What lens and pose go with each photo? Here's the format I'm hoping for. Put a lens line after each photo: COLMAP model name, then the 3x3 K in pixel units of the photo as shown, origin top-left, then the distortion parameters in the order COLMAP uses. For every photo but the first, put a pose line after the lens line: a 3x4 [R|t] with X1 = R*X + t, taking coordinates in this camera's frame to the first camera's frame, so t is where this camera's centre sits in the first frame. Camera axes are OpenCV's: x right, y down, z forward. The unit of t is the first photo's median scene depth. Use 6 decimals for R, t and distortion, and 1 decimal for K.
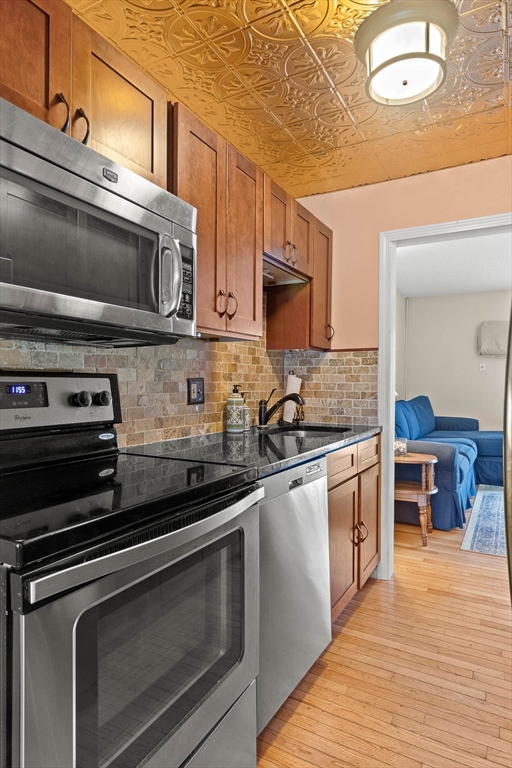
lens RADIAL K [[455.4, 0, 255.0], [0, 455.4, 384.4], [0, 0, 1]] dist [0.003549, -0.001673]
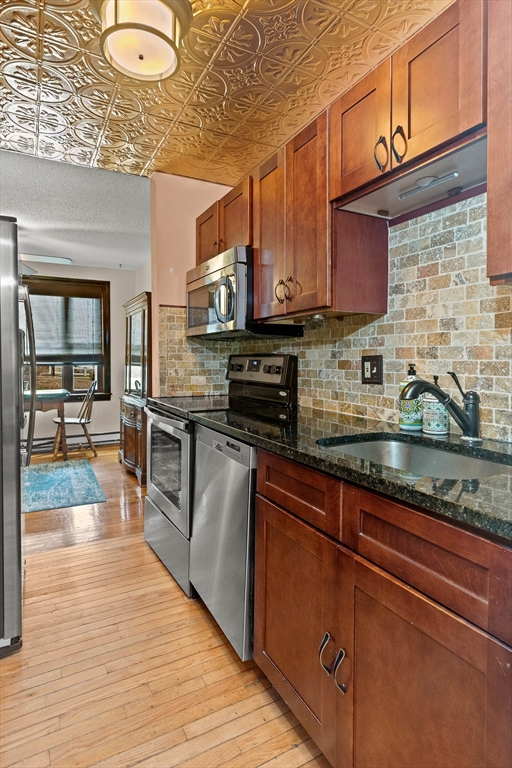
lens RADIAL K [[415.2, 0, 254.7], [0, 415.2, 367.2], [0, 0, 1]] dist [-0.005463, -0.000319]
pose [[-0.533520, 0.015869, -0.845638, 0.768696], [-0.005327, 0.999741, 0.022121, -0.008355], [0.845770, 0.016307, -0.533298, 1.361679]]
